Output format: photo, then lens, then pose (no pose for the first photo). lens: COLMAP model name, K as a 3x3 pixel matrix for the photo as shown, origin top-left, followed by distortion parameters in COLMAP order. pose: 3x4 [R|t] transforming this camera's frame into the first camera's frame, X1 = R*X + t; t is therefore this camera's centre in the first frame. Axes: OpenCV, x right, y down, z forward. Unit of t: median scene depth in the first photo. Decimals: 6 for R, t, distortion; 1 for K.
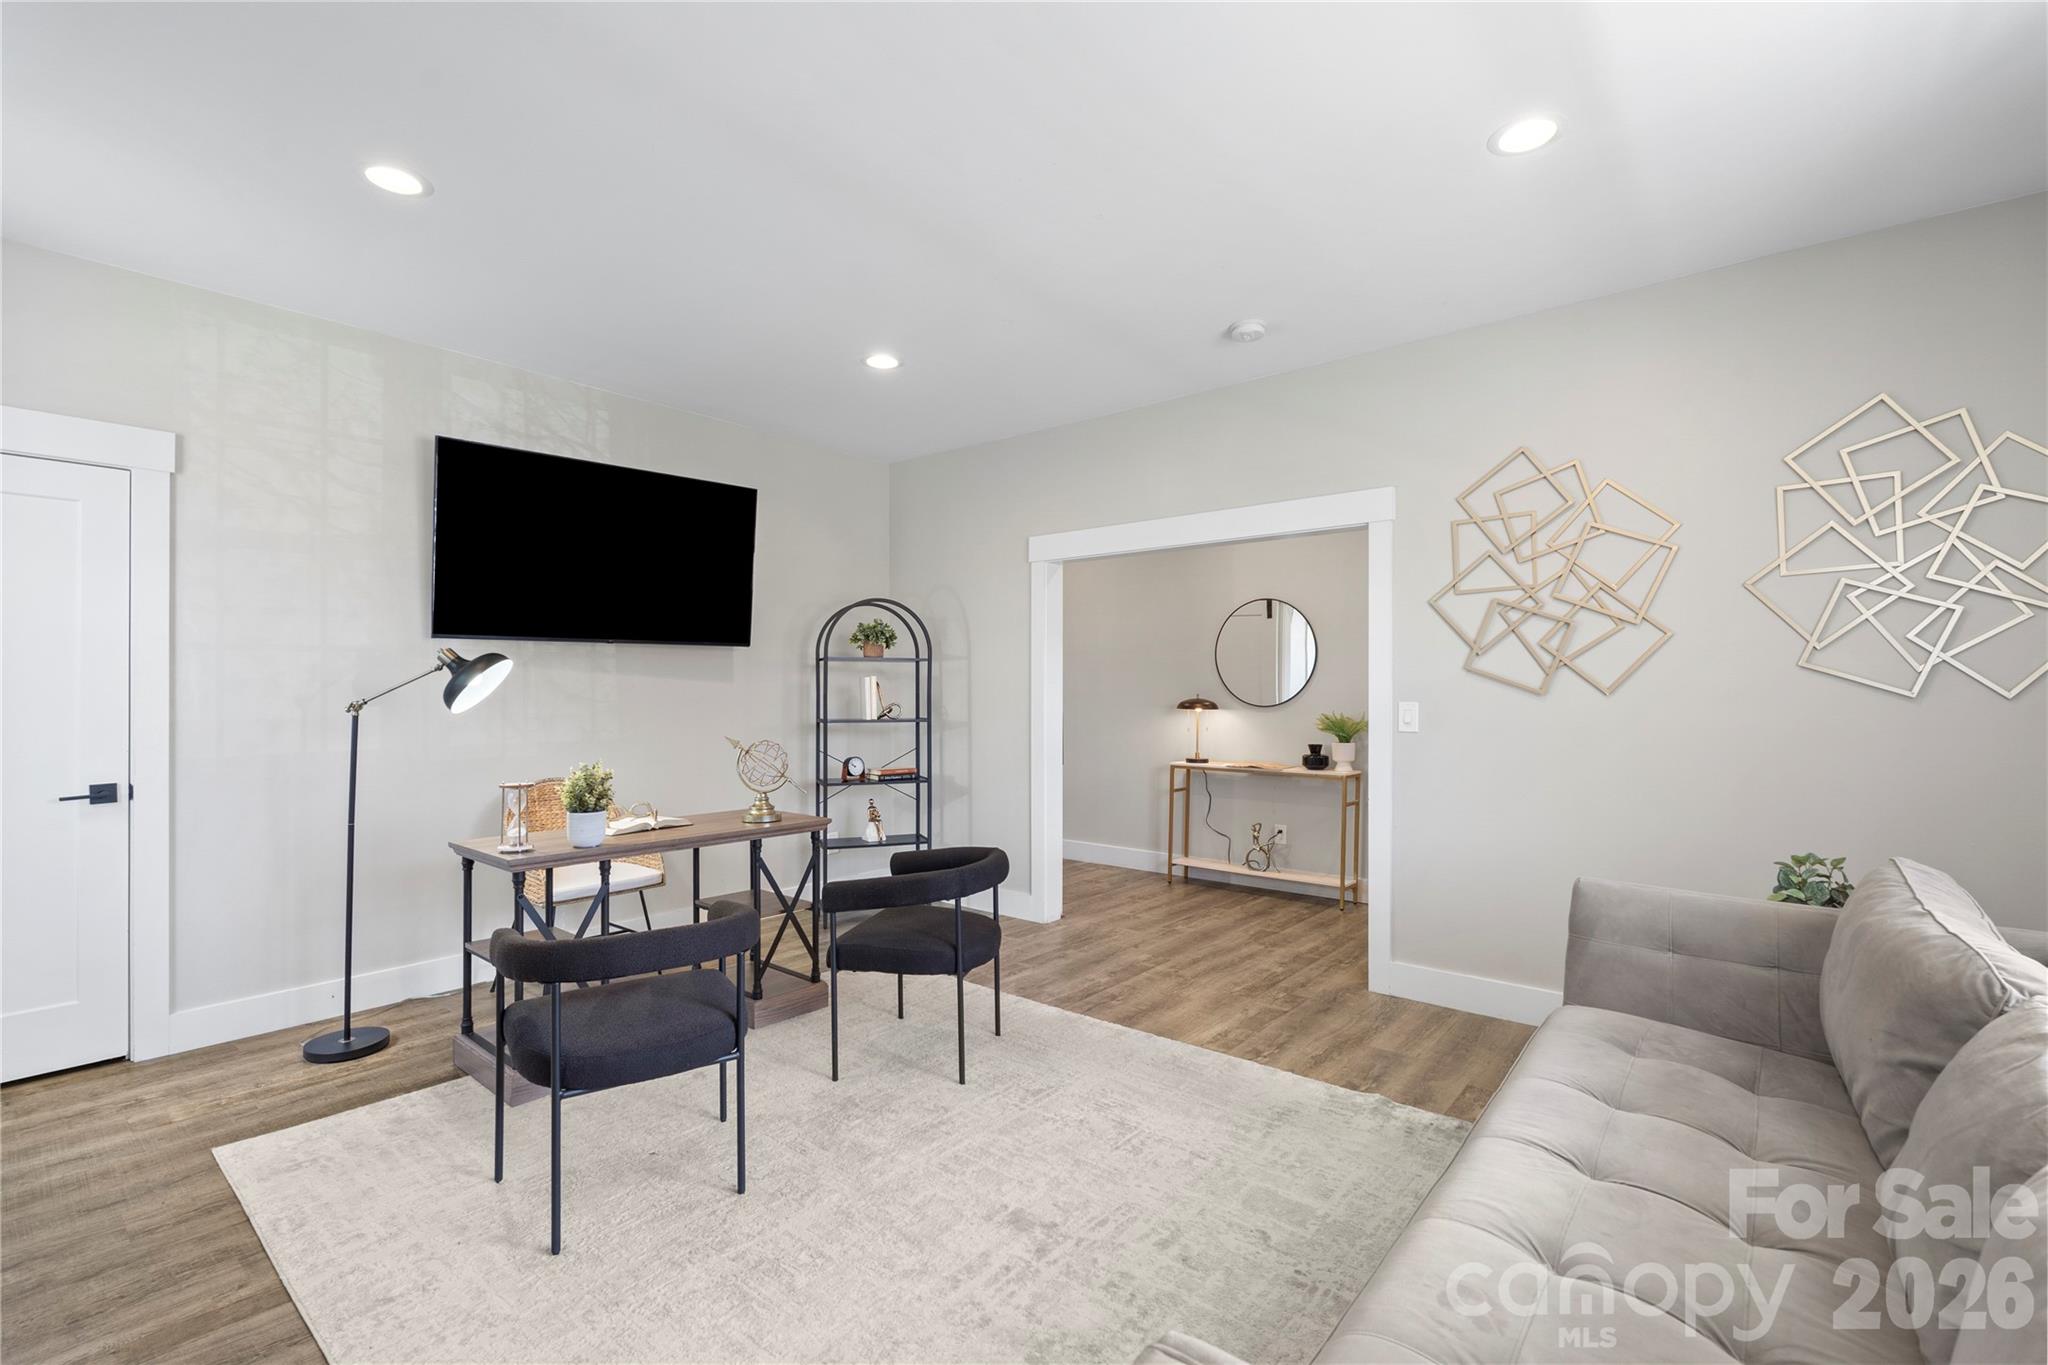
lens RADIAL K [[911.3, 0, 1021.3], [0, 911.3, 685.5], [0, 0, 1]] dist [0.000510, 0.000089]
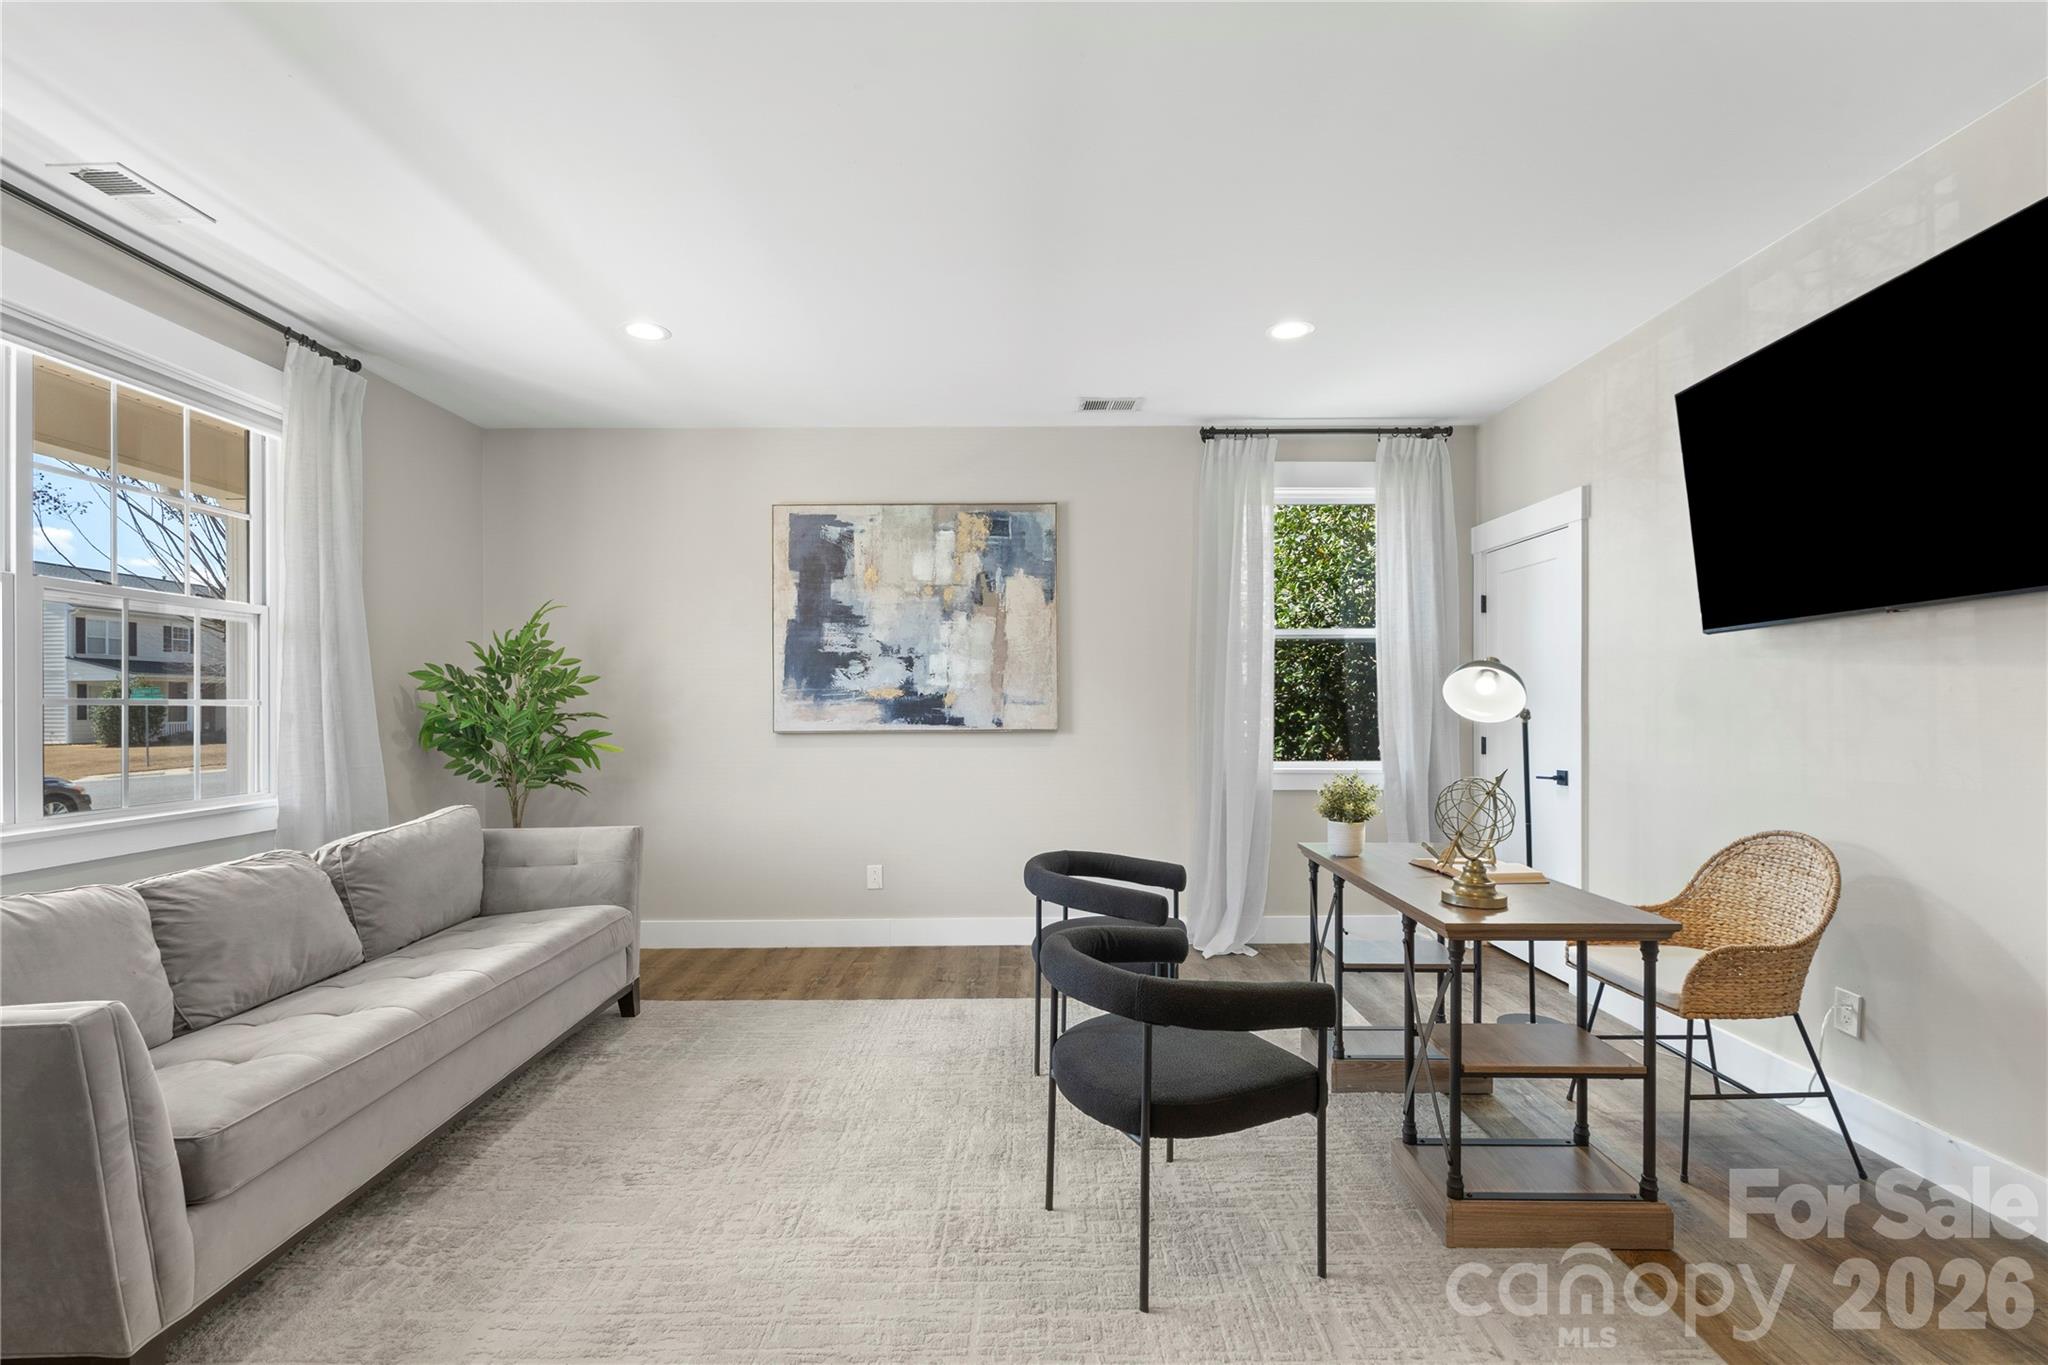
lens RADIAL K [[911.3, 0, 1020.9], [0, 911.3, 697.9], [0, 0, 1]] dist [0.000510, 0.000089]
pose [[-0.766267, -0.005840, -0.642496, 0.414606], [-0.000715, 0.999966, -0.008236, 0.014821], [0.642522, -0.005852, -0.766245, 1.452354]]
